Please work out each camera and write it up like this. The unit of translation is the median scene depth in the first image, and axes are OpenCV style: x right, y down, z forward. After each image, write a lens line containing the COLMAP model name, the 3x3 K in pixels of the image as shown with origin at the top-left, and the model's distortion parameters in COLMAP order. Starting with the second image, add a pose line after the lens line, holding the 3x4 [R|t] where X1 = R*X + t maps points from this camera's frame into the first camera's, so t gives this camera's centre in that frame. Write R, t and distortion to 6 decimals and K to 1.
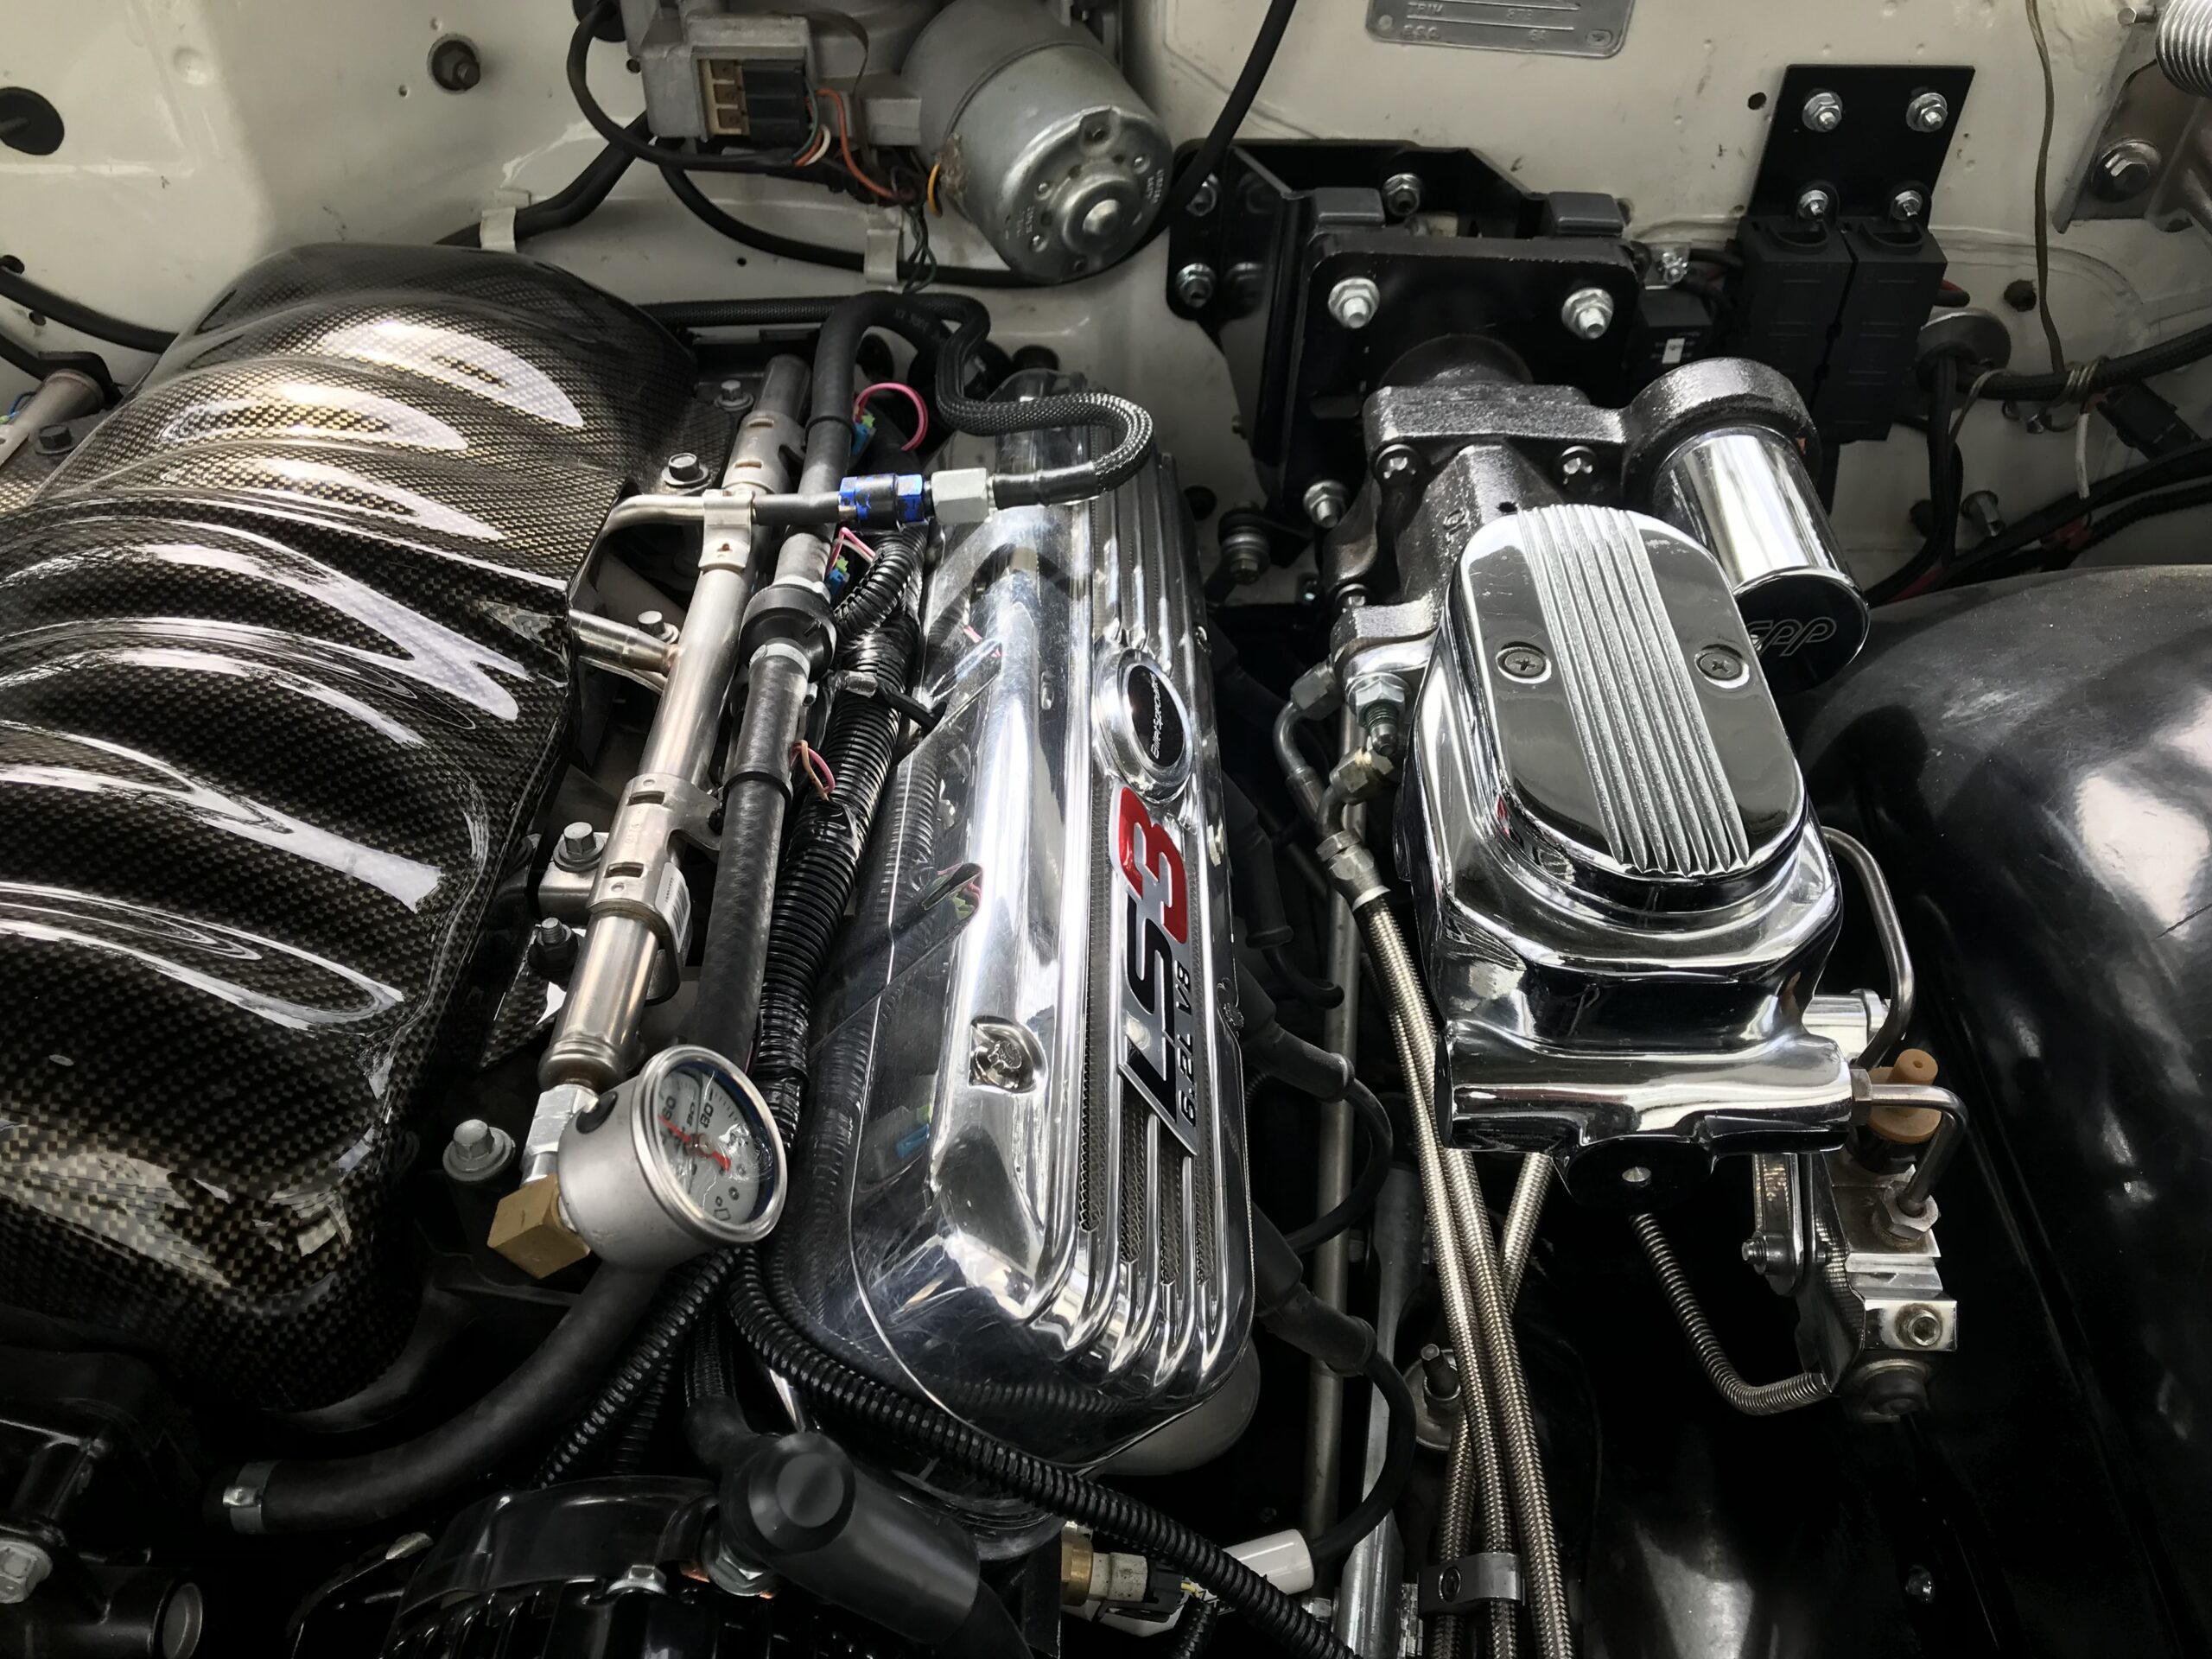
lens RADIAL K [[1875.1, 0, 1109.9], [0, 1875.1, 822.8], [0, 0, 1]] dist [-0.002096, 0.006827]
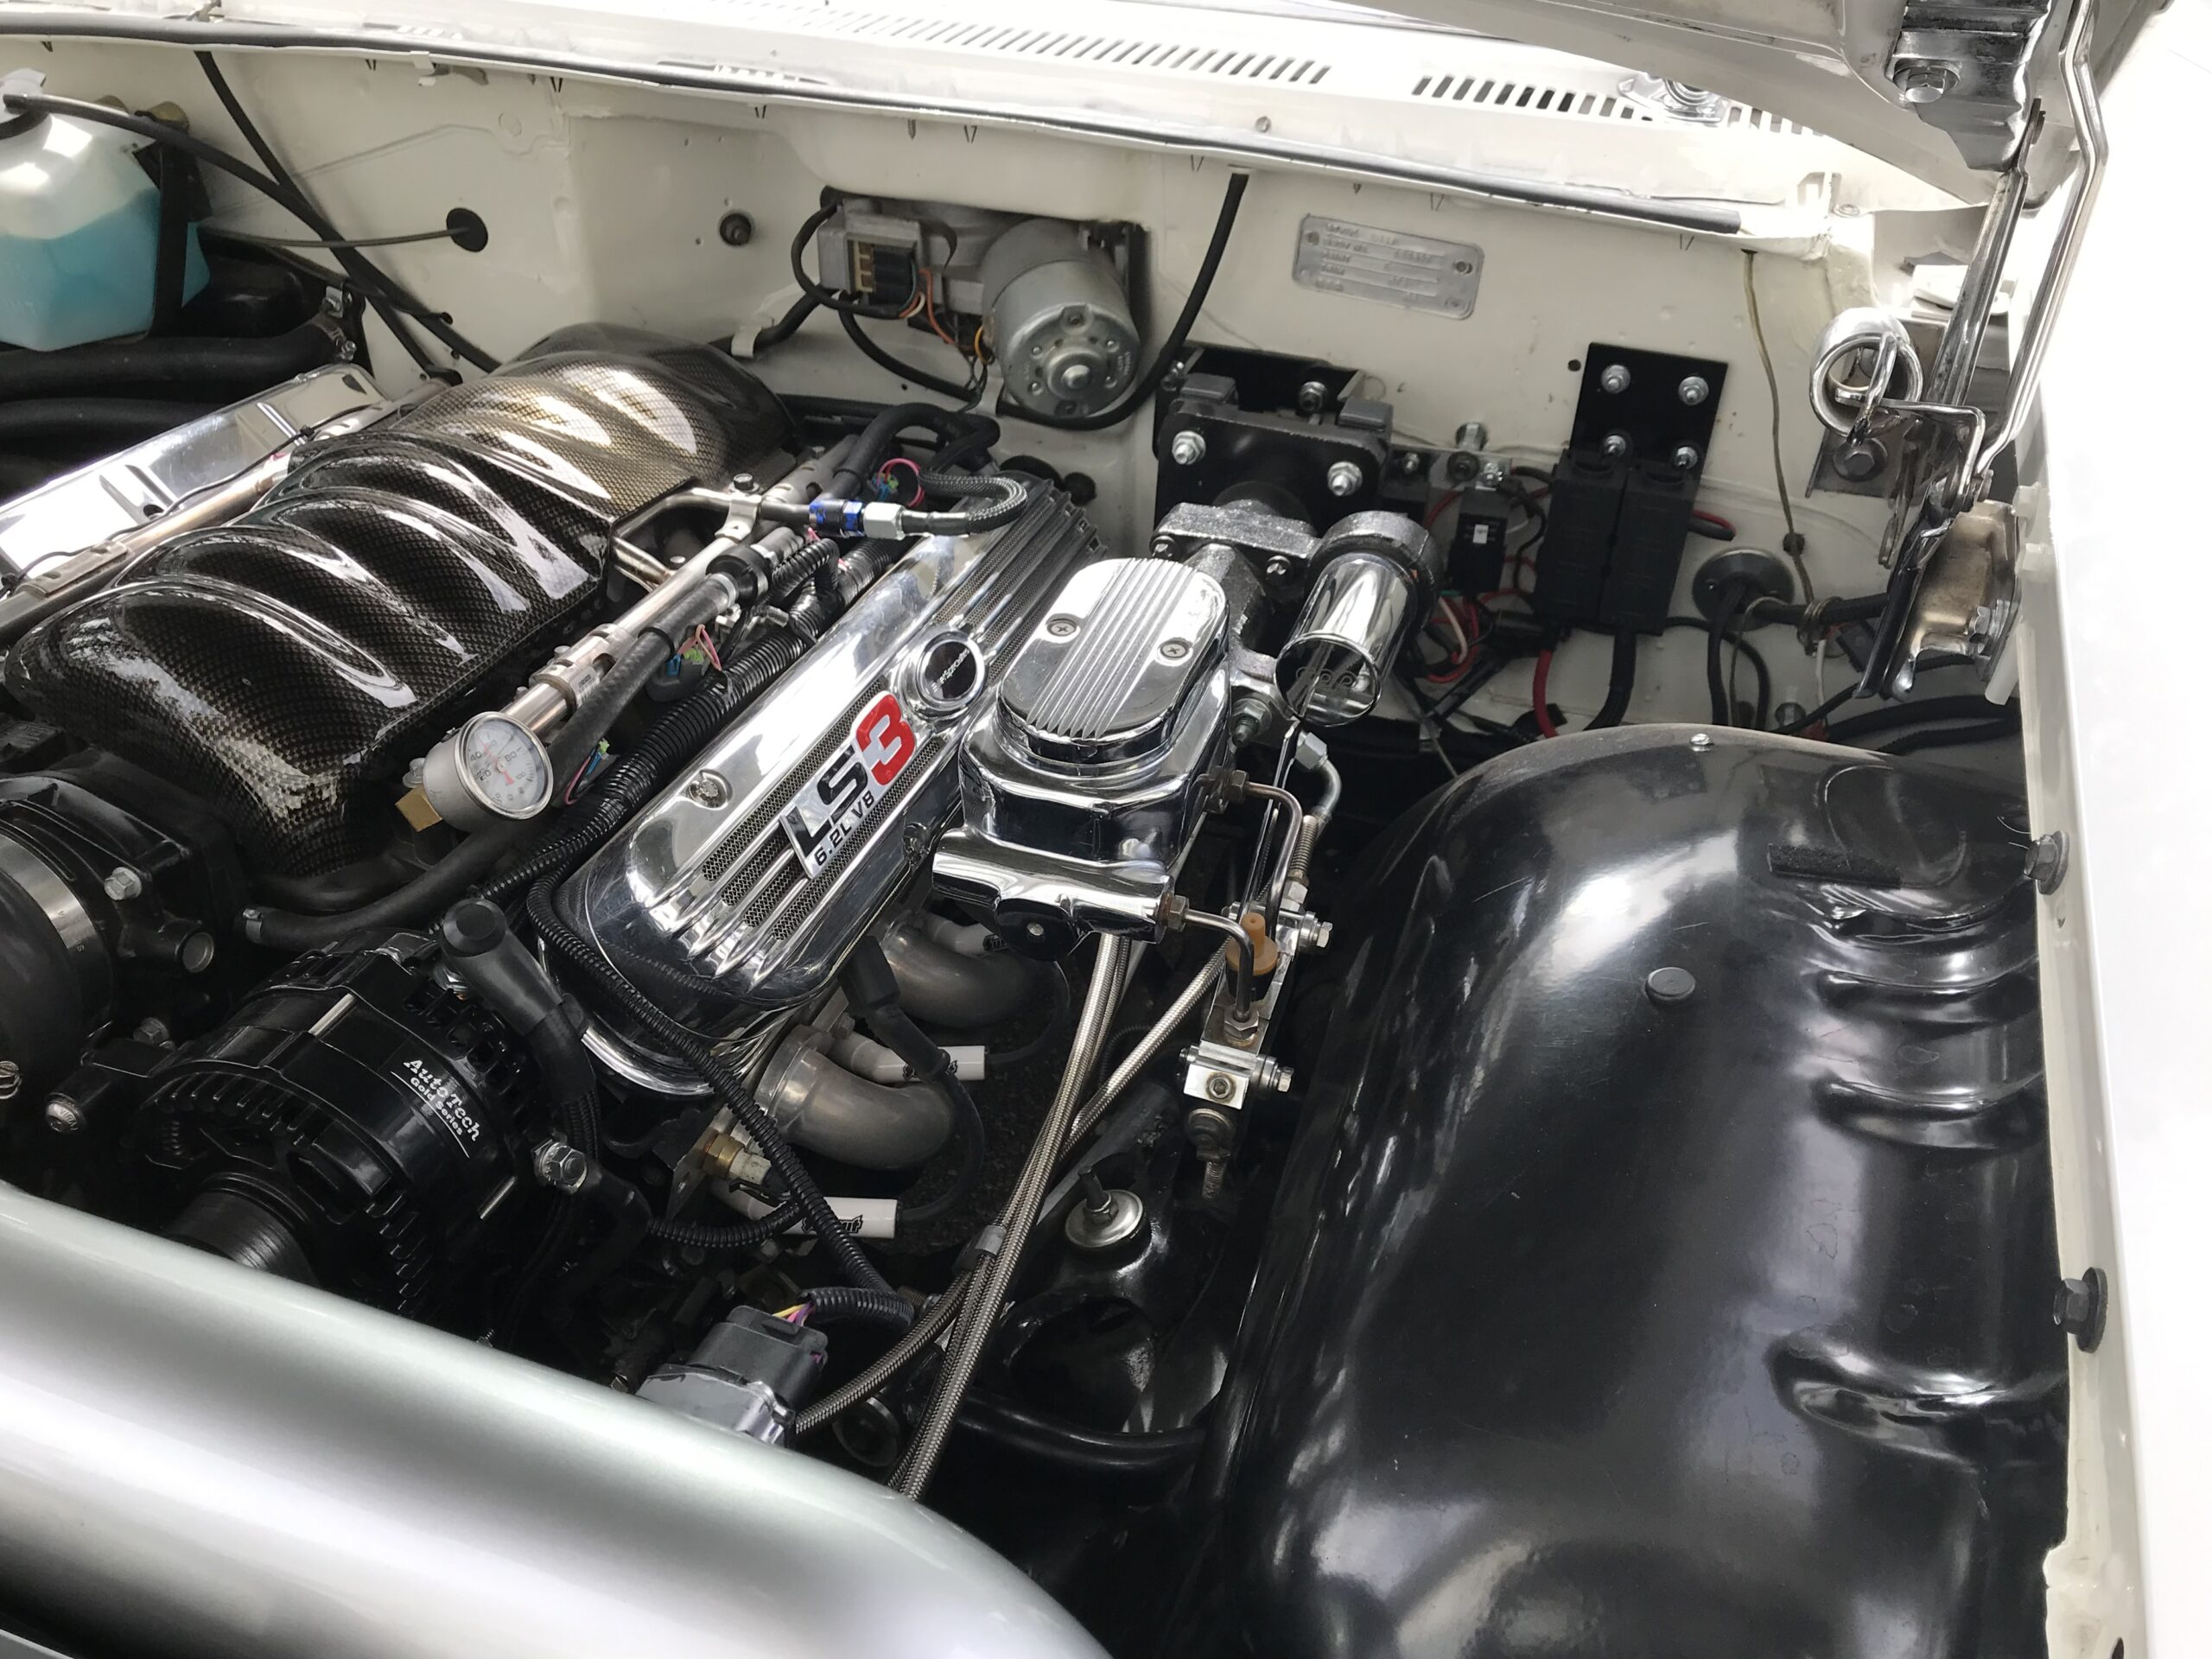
lens RADIAL K [[1875.1, 0, 1101.9], [0, 1875.1, 833.3], [0, 0, 1]] dist [-0.002096, 0.006827]
pose [[0.948897, 0.197481, -0.246163, 0.448289], [-0.224321, 0.970717, -0.085954, 0.144386], [0.221980, 0.136781, 0.965410, -0.358150]]
